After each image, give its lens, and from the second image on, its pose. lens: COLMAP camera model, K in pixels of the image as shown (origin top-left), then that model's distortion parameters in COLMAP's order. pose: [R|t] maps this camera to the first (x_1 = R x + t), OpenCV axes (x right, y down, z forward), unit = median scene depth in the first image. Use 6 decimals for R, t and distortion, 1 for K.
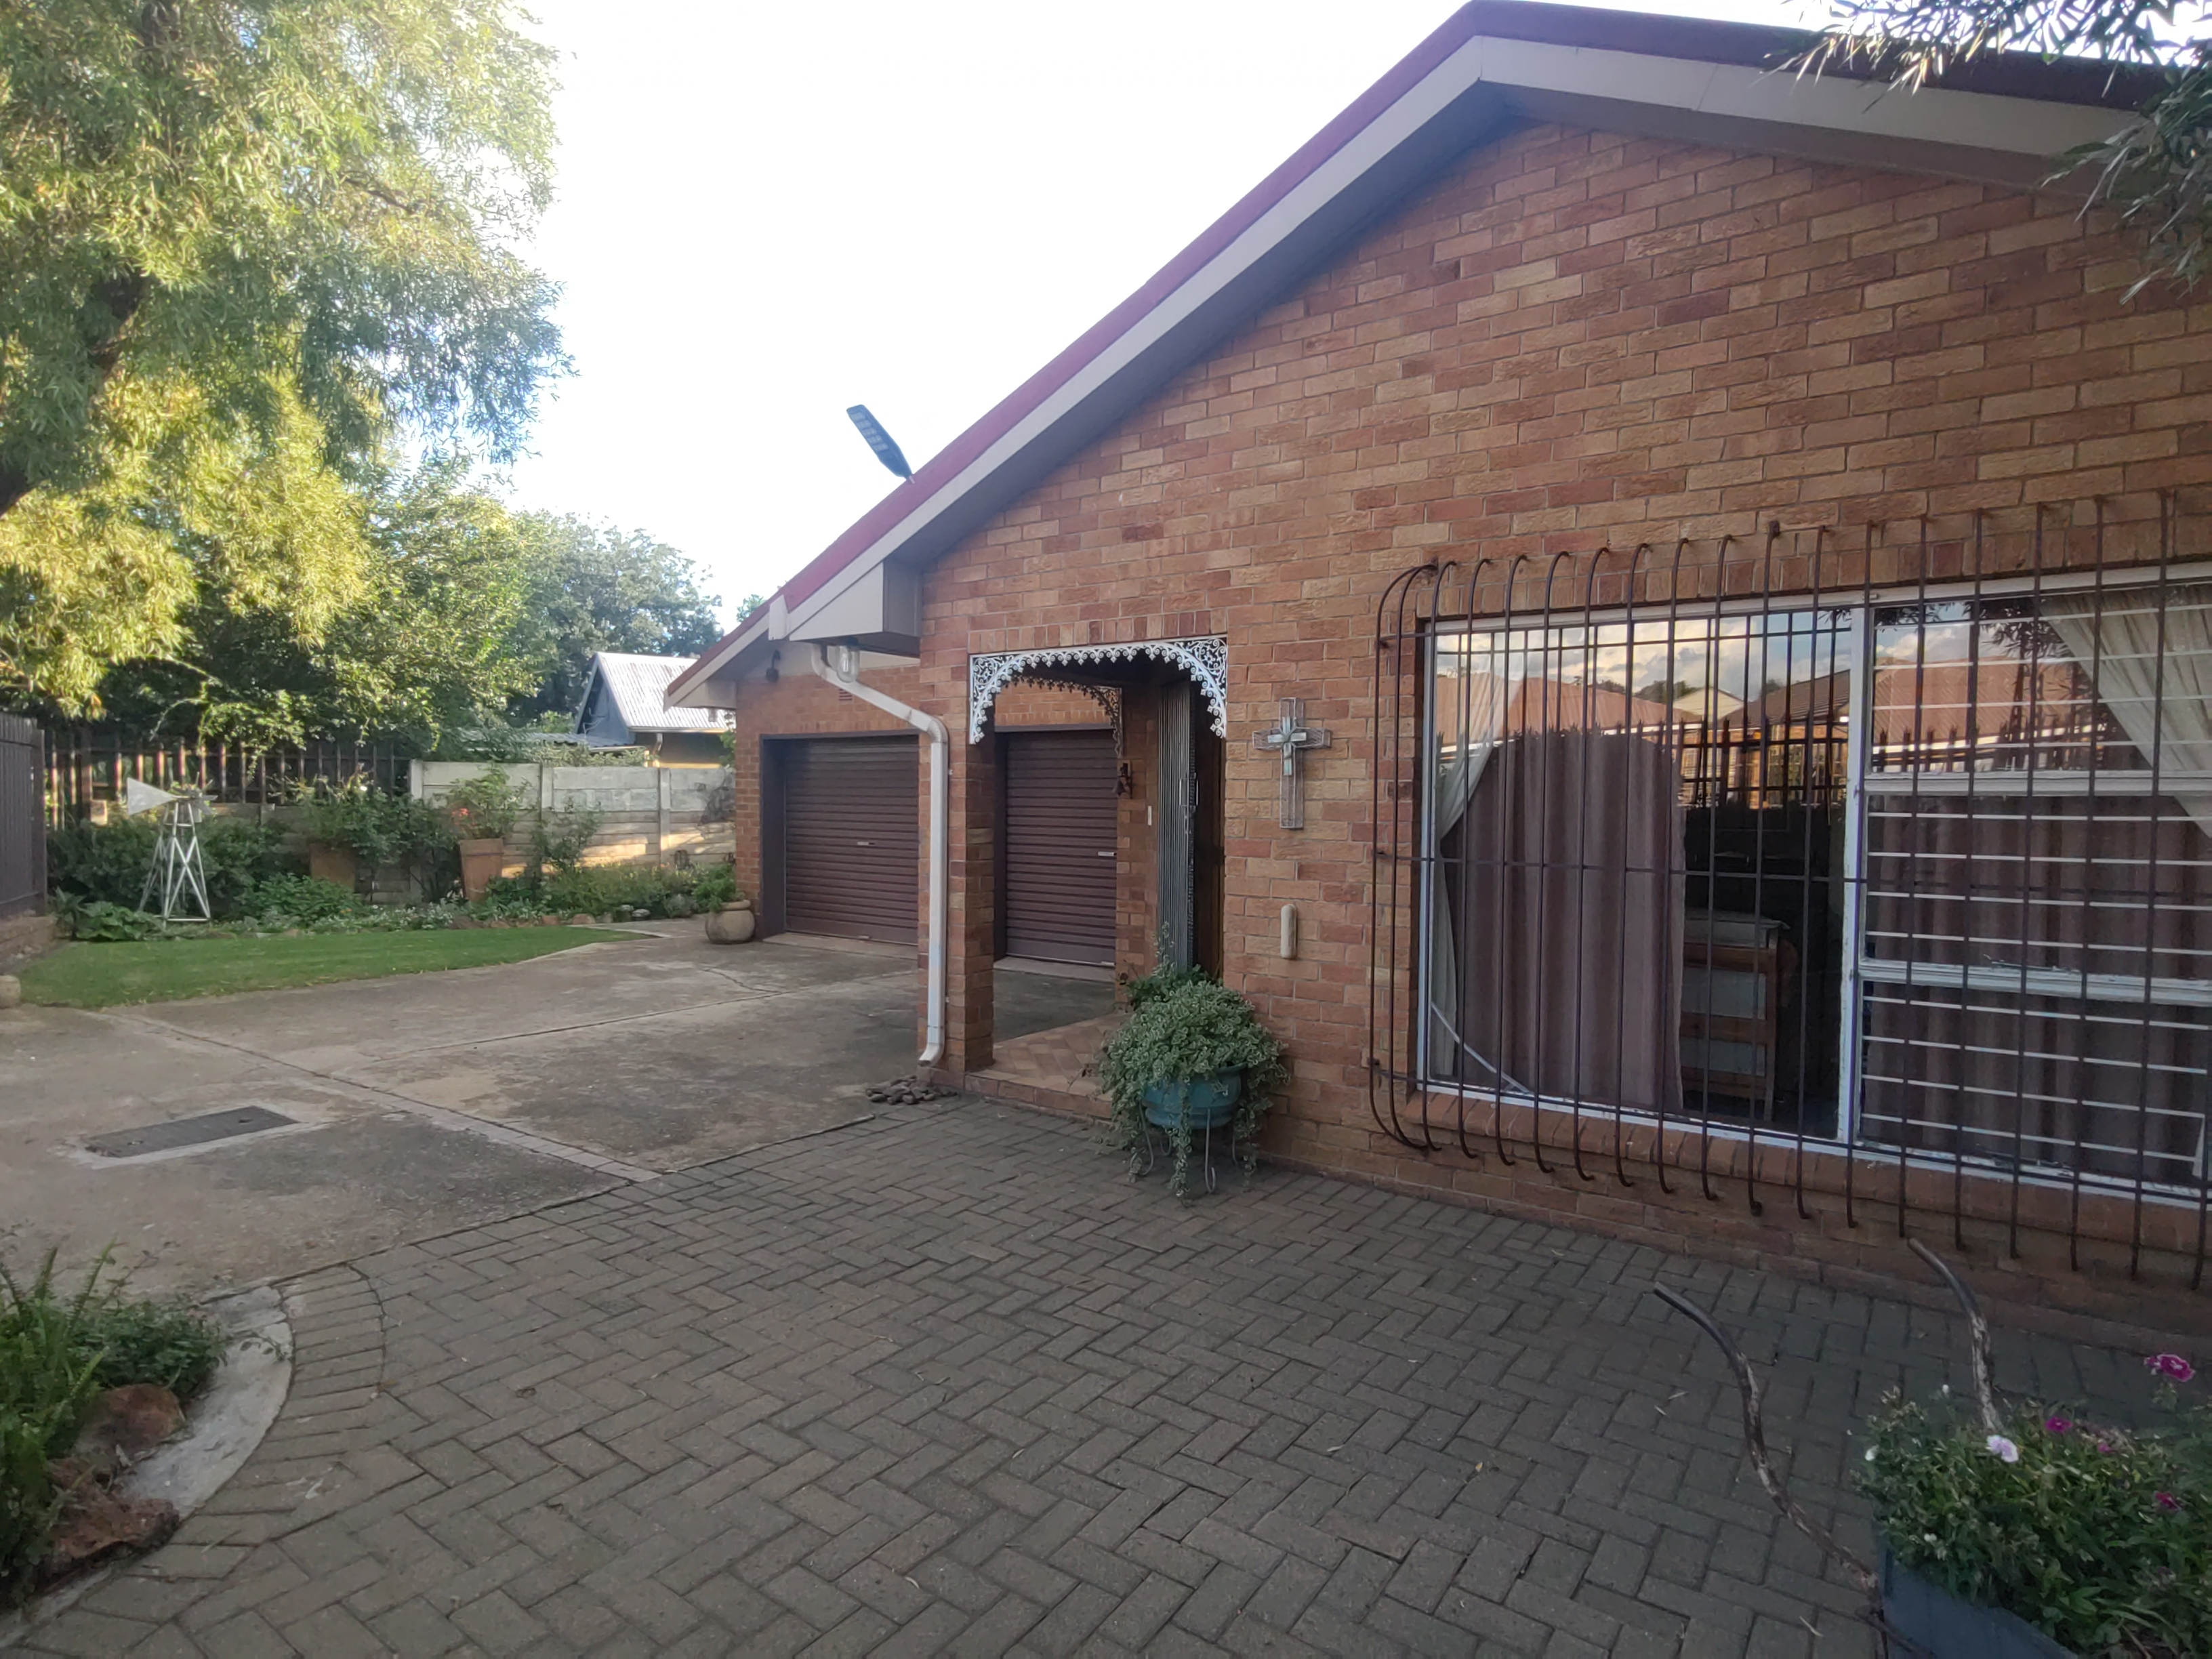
lens RADIAL K [[1199.9, 0, 1108.8], [0, 1199.9, 849.9], [0, 0, 1]] dist [-0.041789, 0.036269]
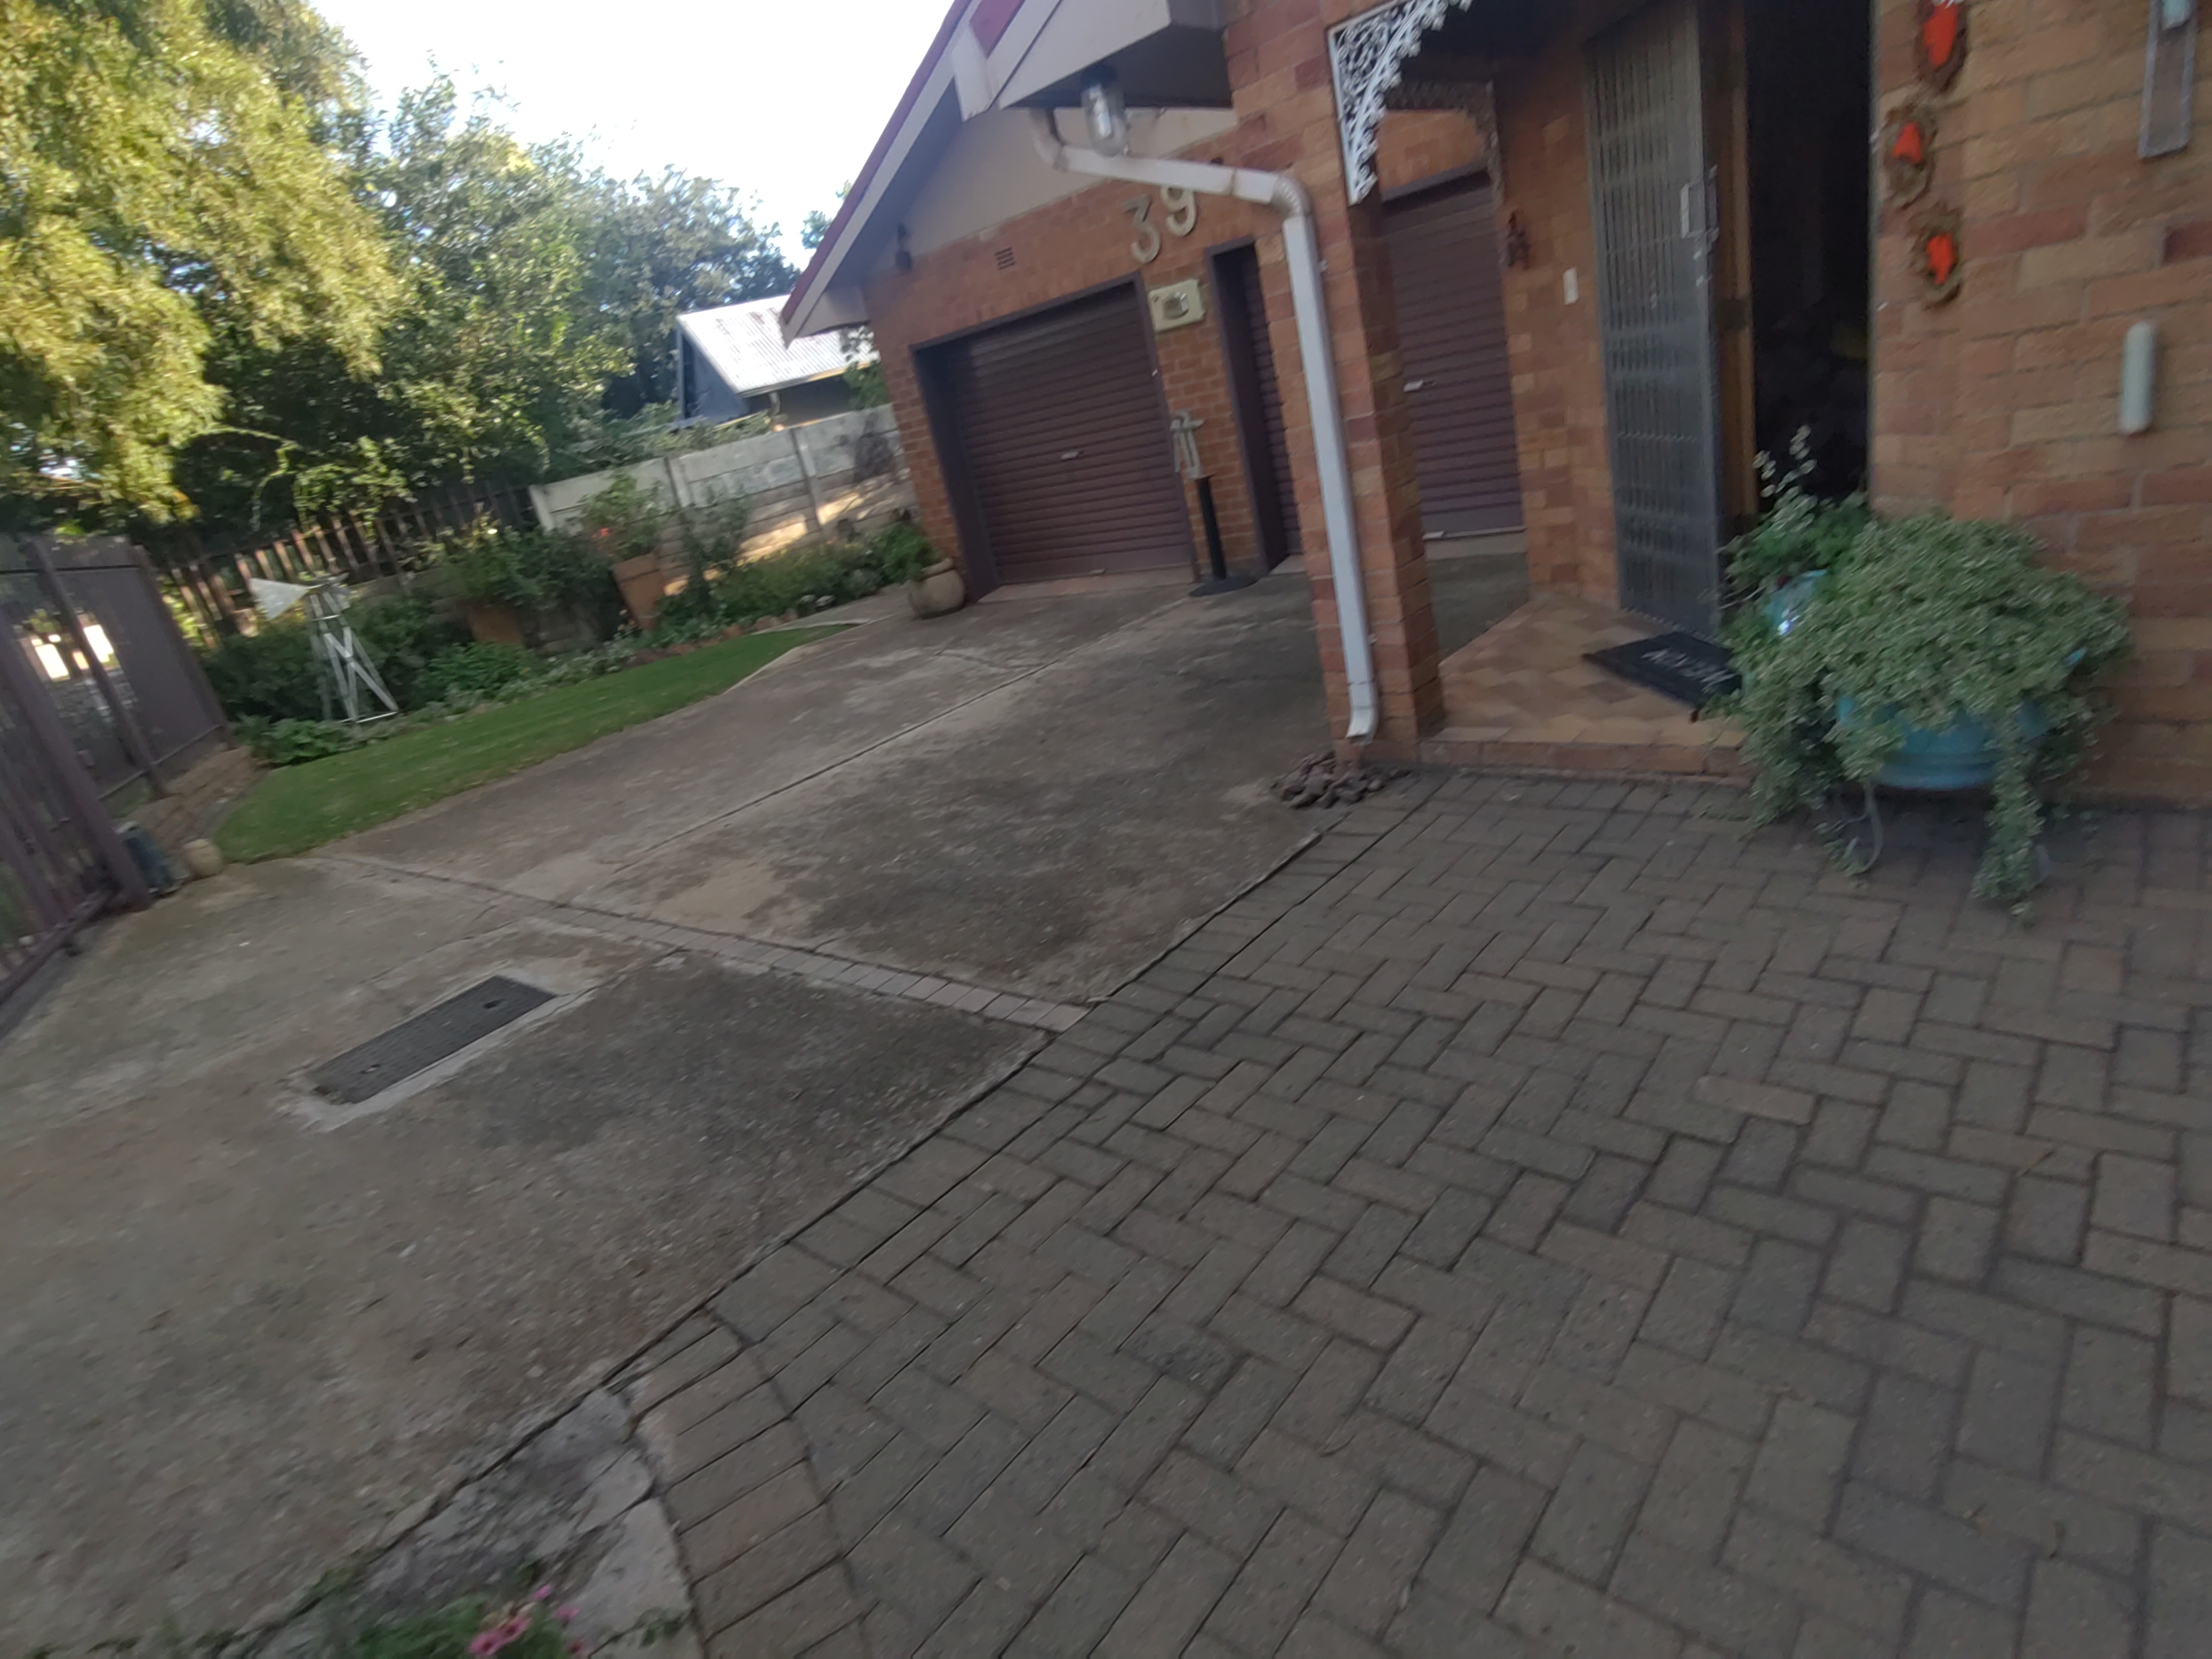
lens RADIAL K [[1199.4, 0, 1094.3], [0, 1199.4, 848.4], [0, 0, 1]] dist [-0.006413, 0.004797]
pose [[0.967166, -0.180533, -0.178880, -0.086538], [0.228784, 0.924966, 0.303471, -0.001523], [0.110671, -0.334432, 0.935899, 0.152527]]
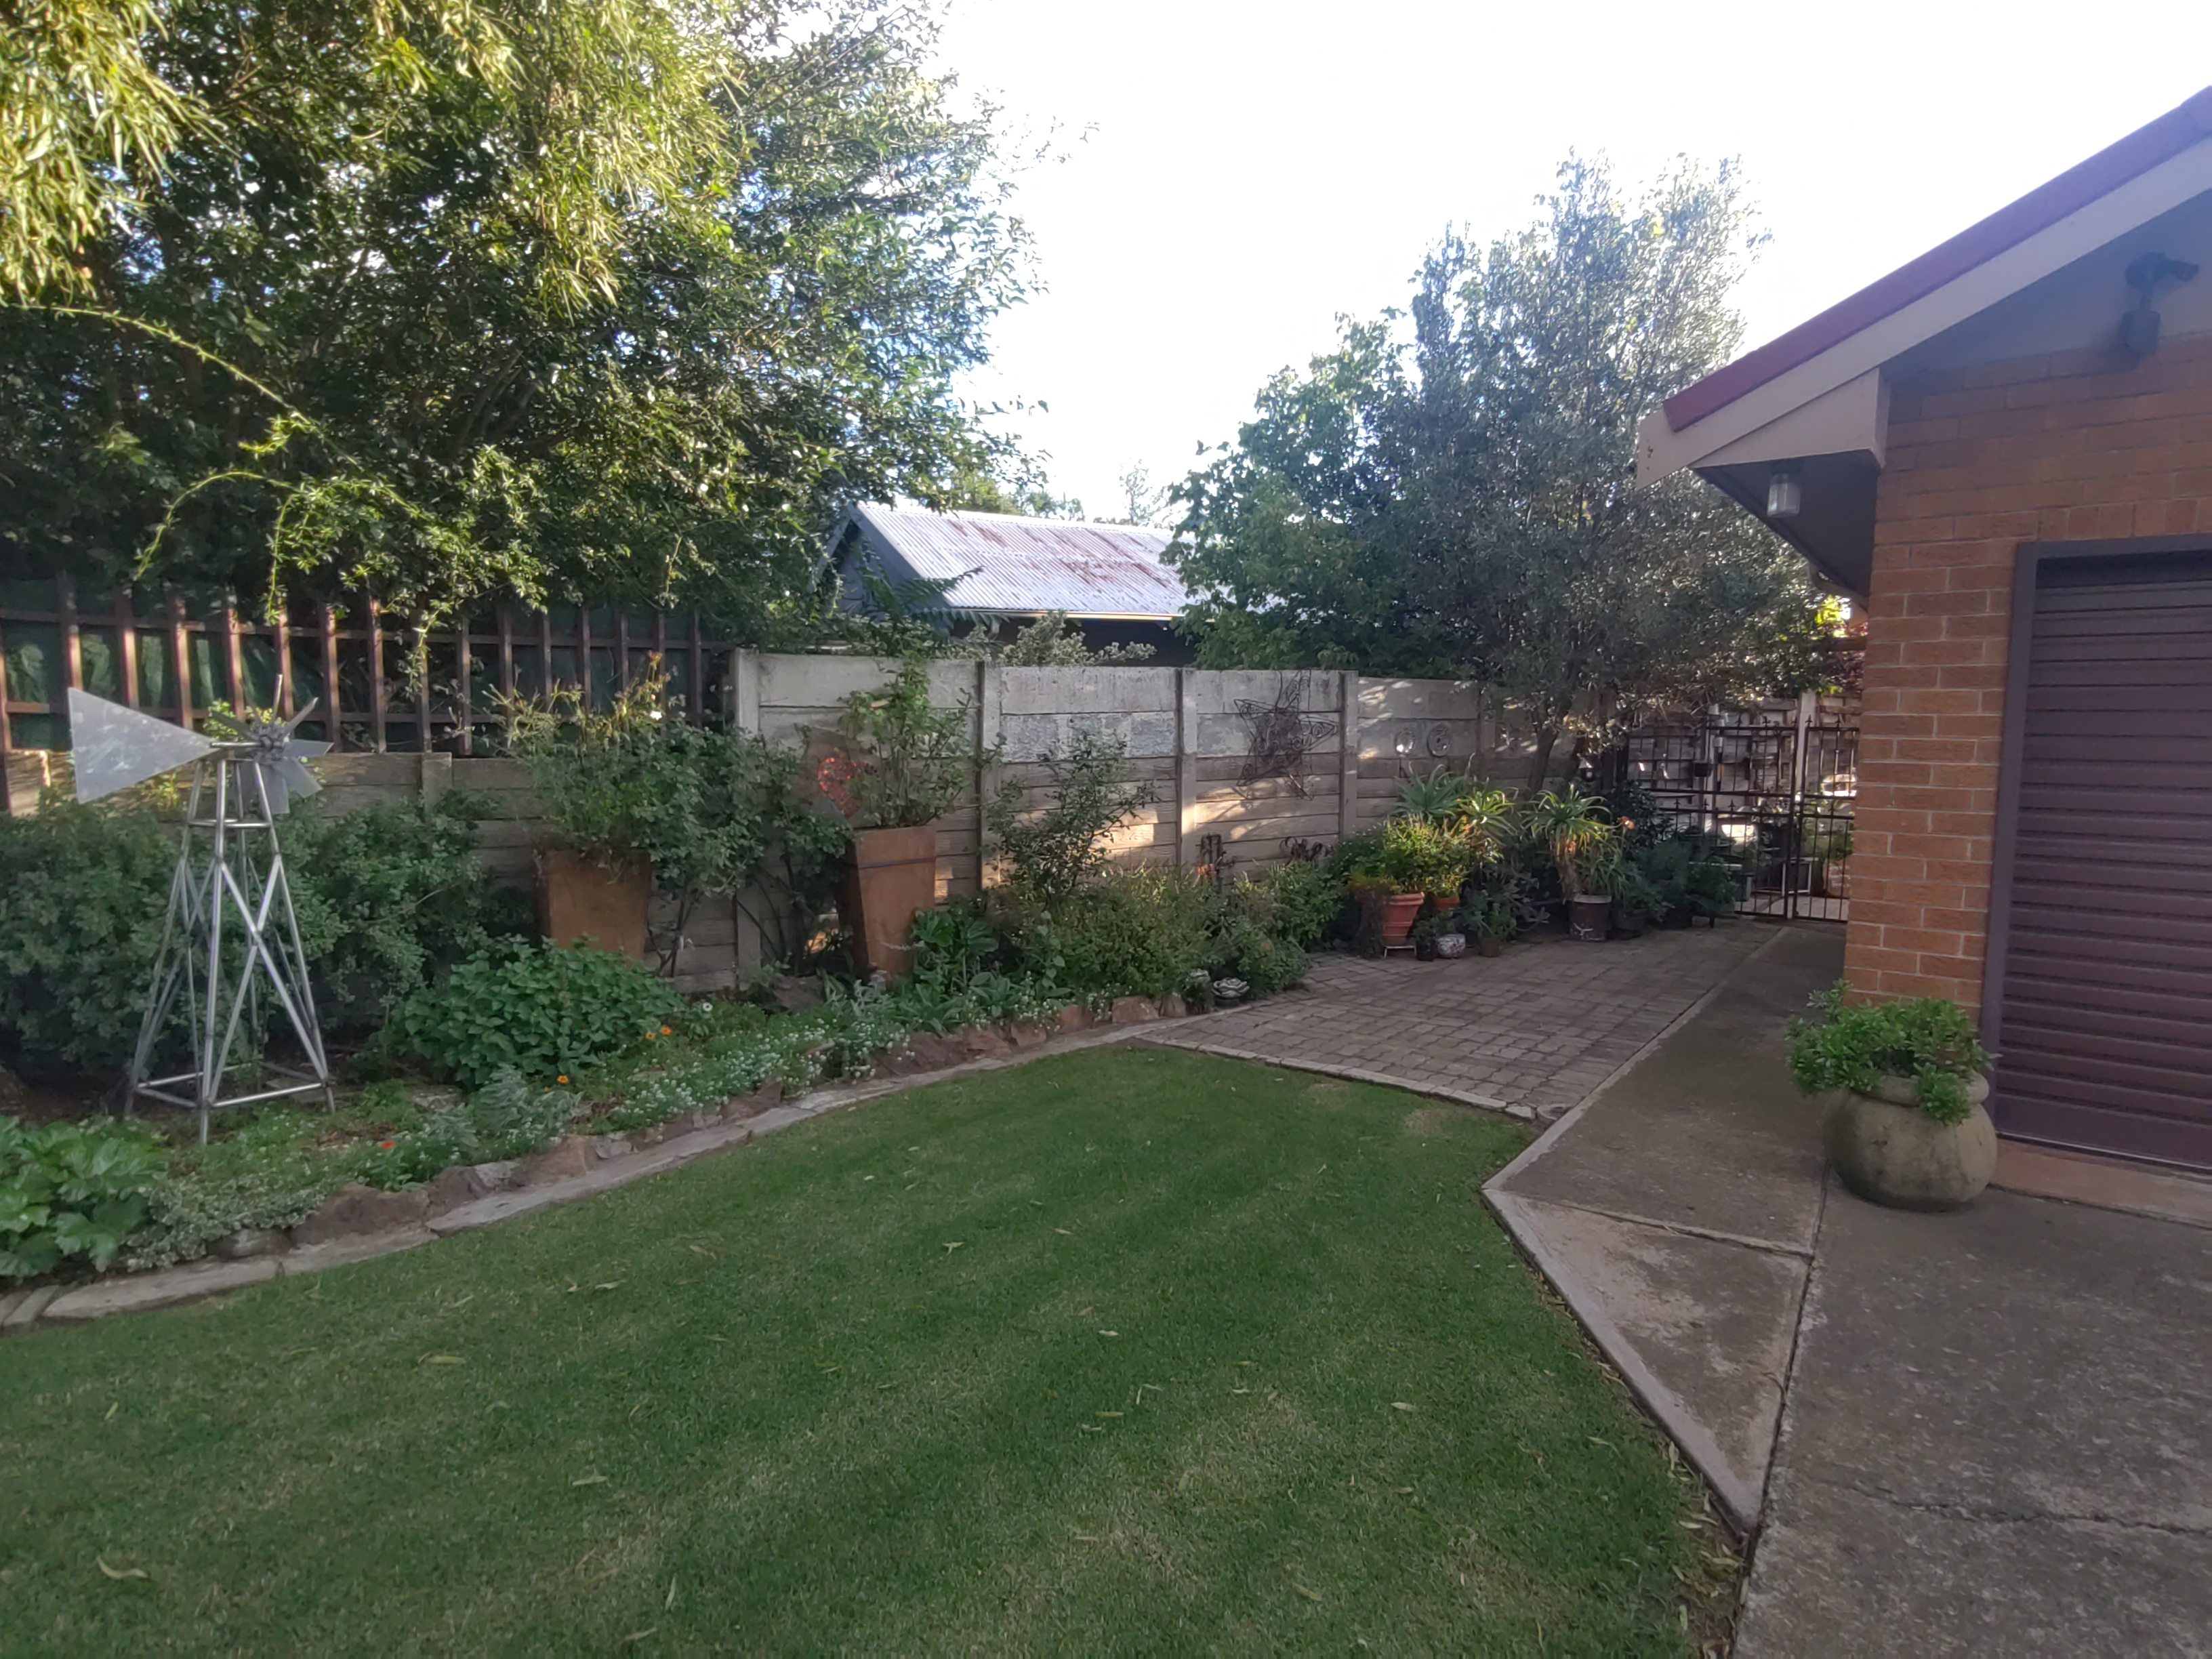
lens RADIAL K [[1199.4, 0, 1094.3], [0, 1199.4, 848.4], [0, 0, 1]] dist [-0.006413, 0.004797]
pose [[0.998976, 0.005197, -0.044935, -0.505247], [-0.001945, 0.997395, 0.072110, -0.039492], [0.045192, -0.071948, 0.996384, 0.647688]]
